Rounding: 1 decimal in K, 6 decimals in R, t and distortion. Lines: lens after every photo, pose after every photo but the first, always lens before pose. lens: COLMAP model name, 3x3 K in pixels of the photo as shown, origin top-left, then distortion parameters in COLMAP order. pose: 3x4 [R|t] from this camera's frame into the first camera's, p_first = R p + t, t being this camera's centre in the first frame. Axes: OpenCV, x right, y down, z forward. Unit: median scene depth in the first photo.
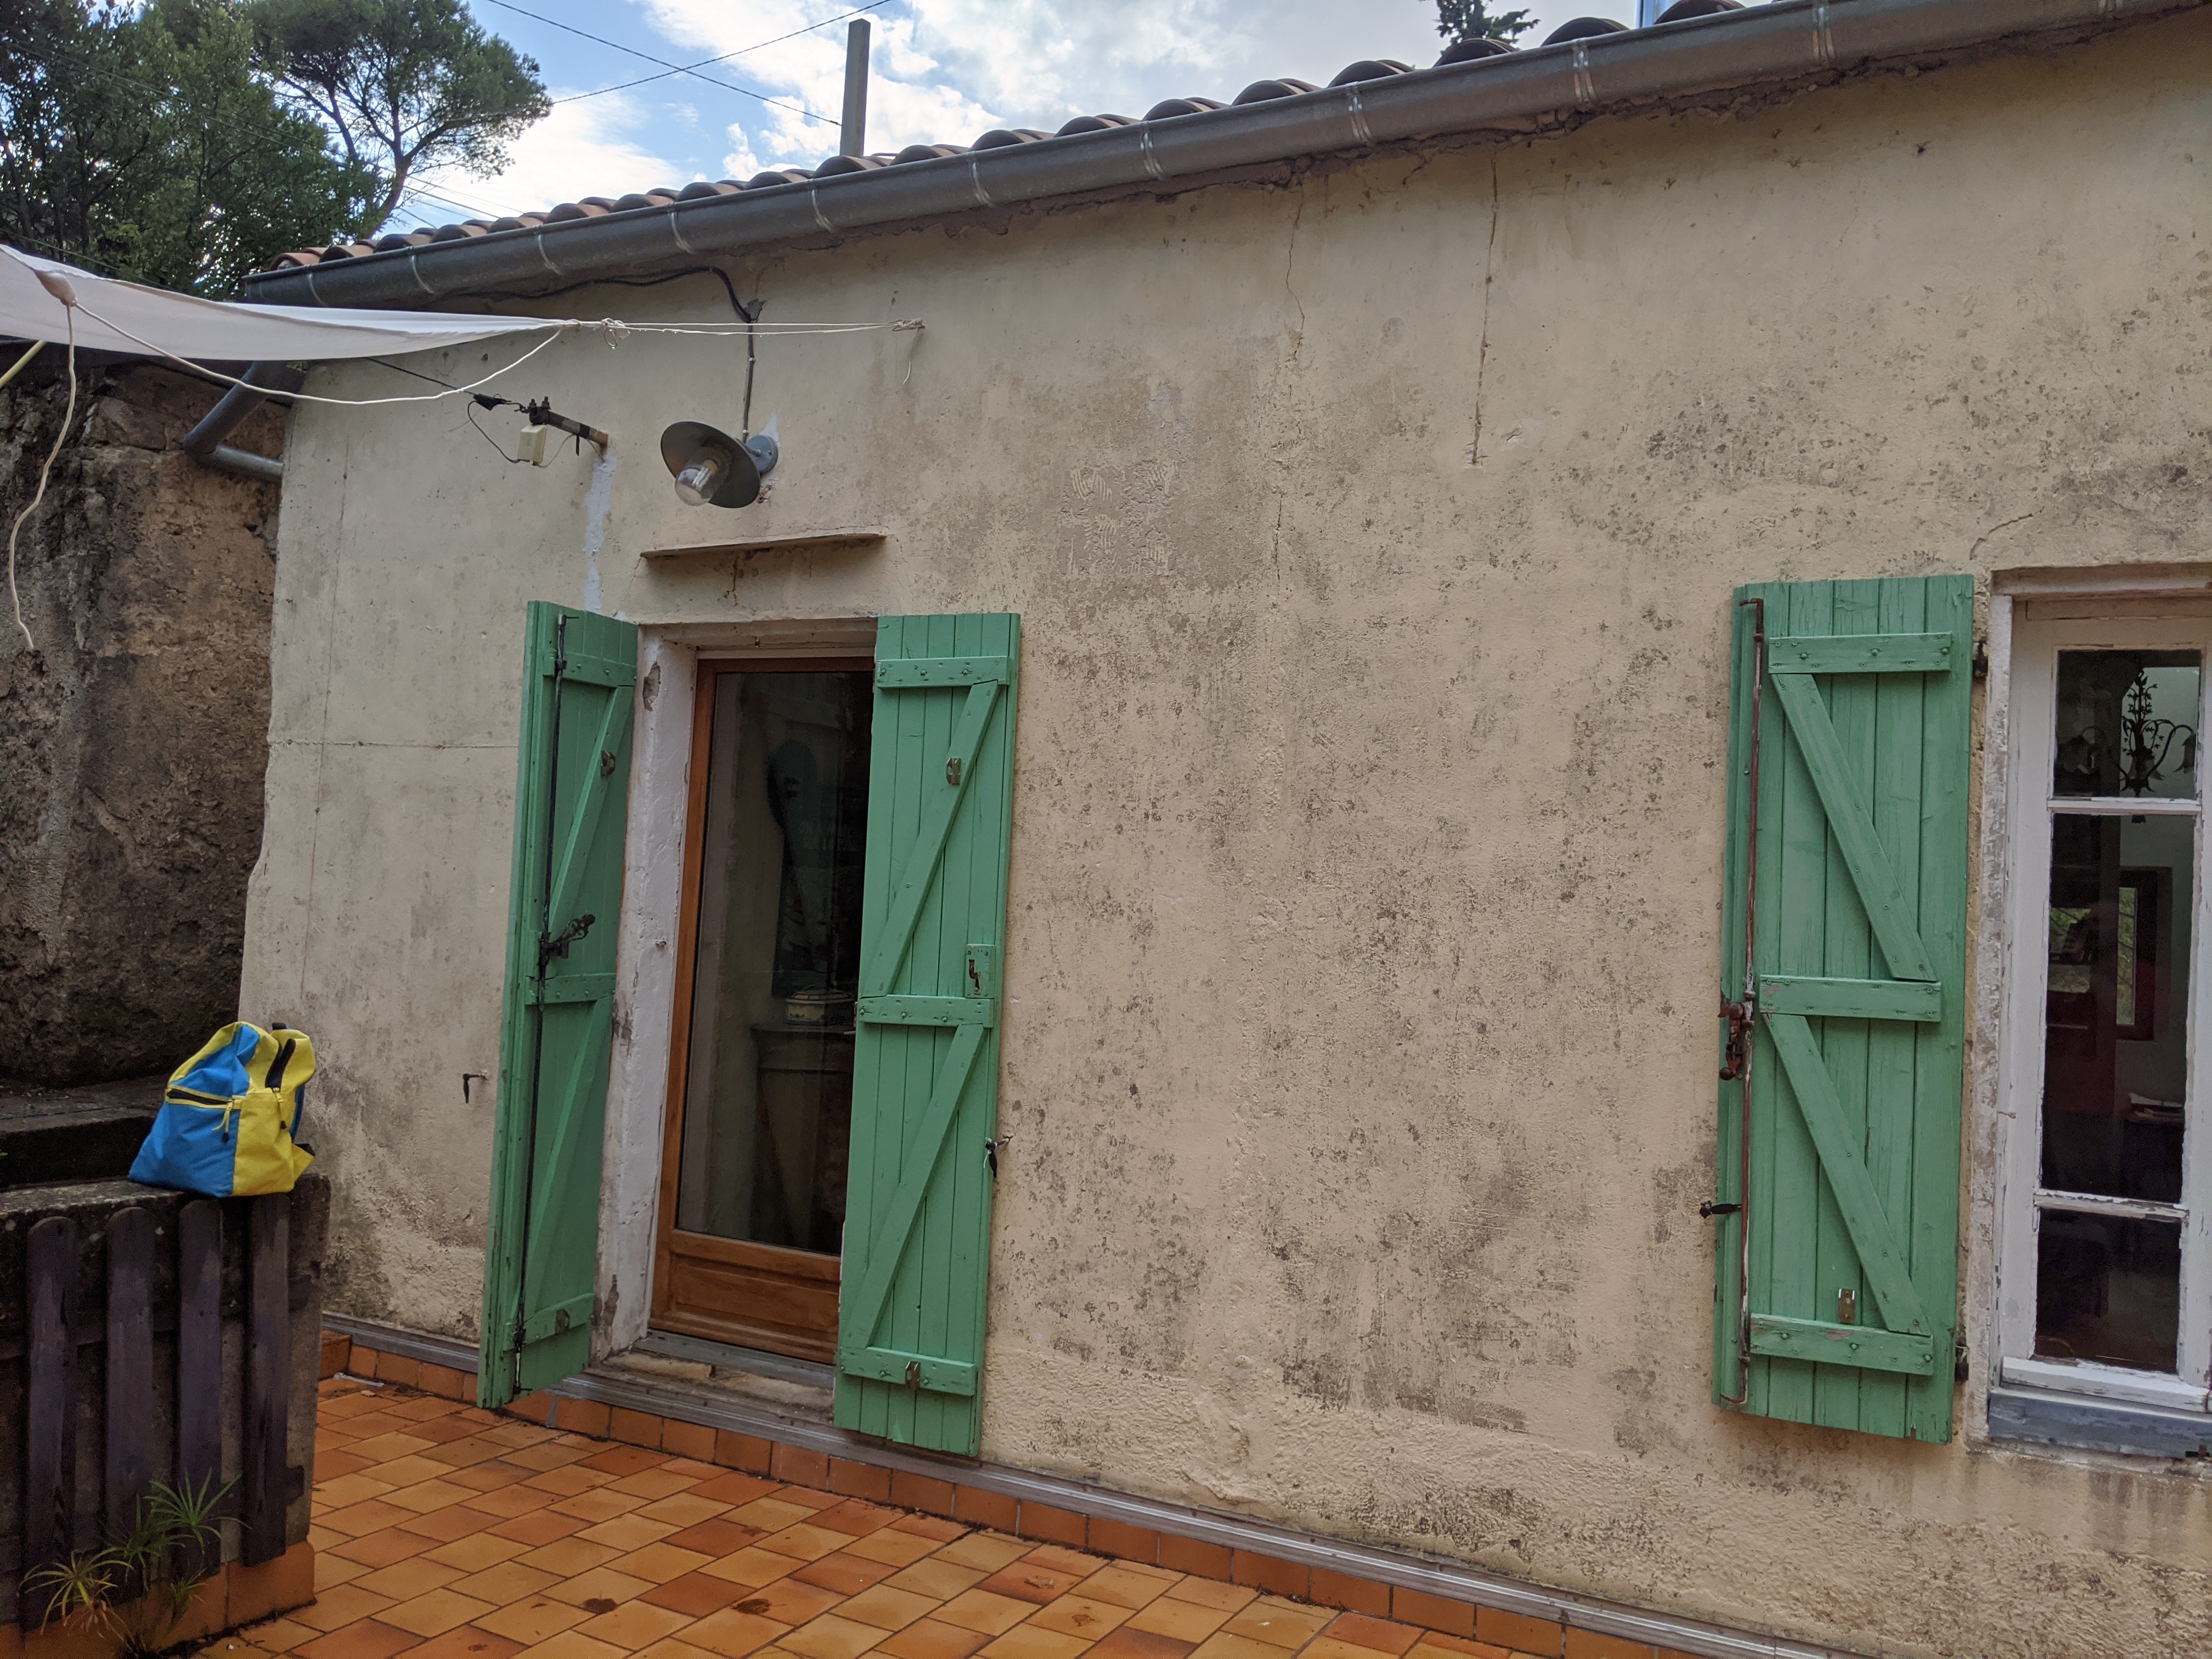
lens RADIAL K [[1737.8, 0, 1110.4], [0, 1737.8, 814.7], [0, 0, 1]] dist [-0.001046, 0.002008]
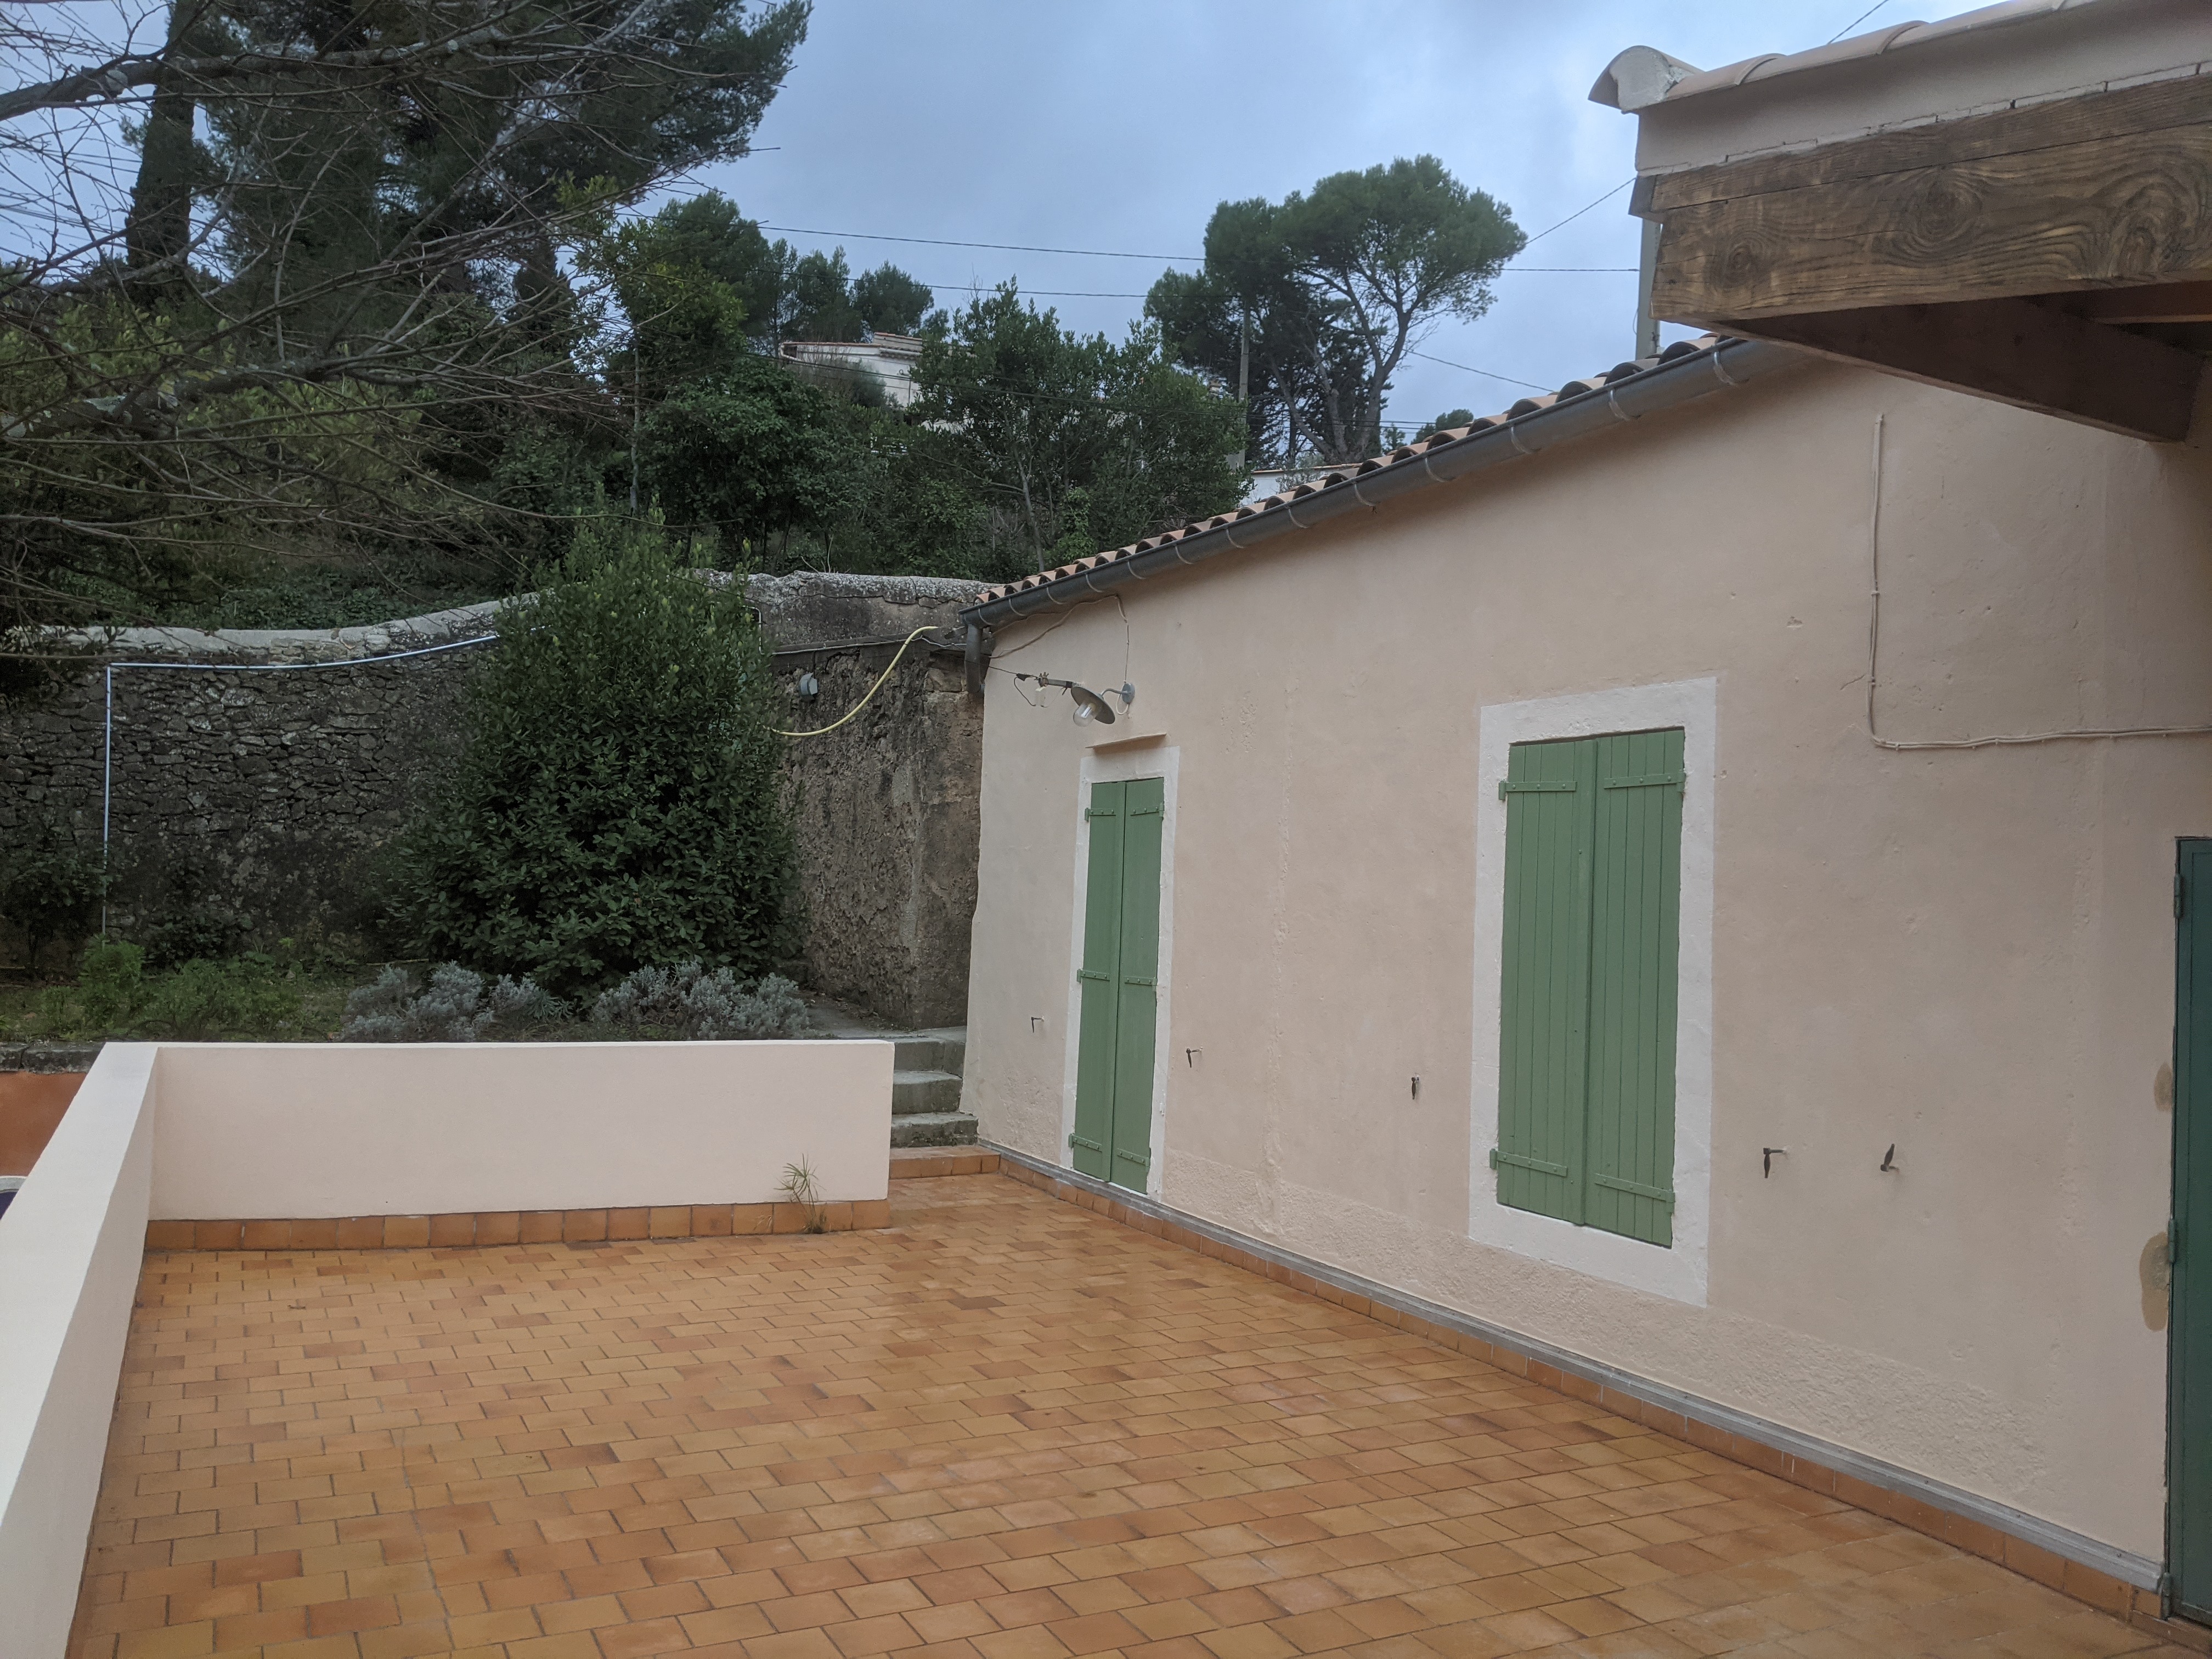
lens RADIAL K [[1737.8, 0, 1106.1], [0, 1737.8, 839.5], [0, 0, 1]] dist [-0.001046, 0.002008]
pose [[0.815804, -0.036487, -0.577176, 0.174520], [0.023728, 0.999279, -0.029633, 0.002324], [0.577841, 0.010479, 0.816082, -0.115581]]
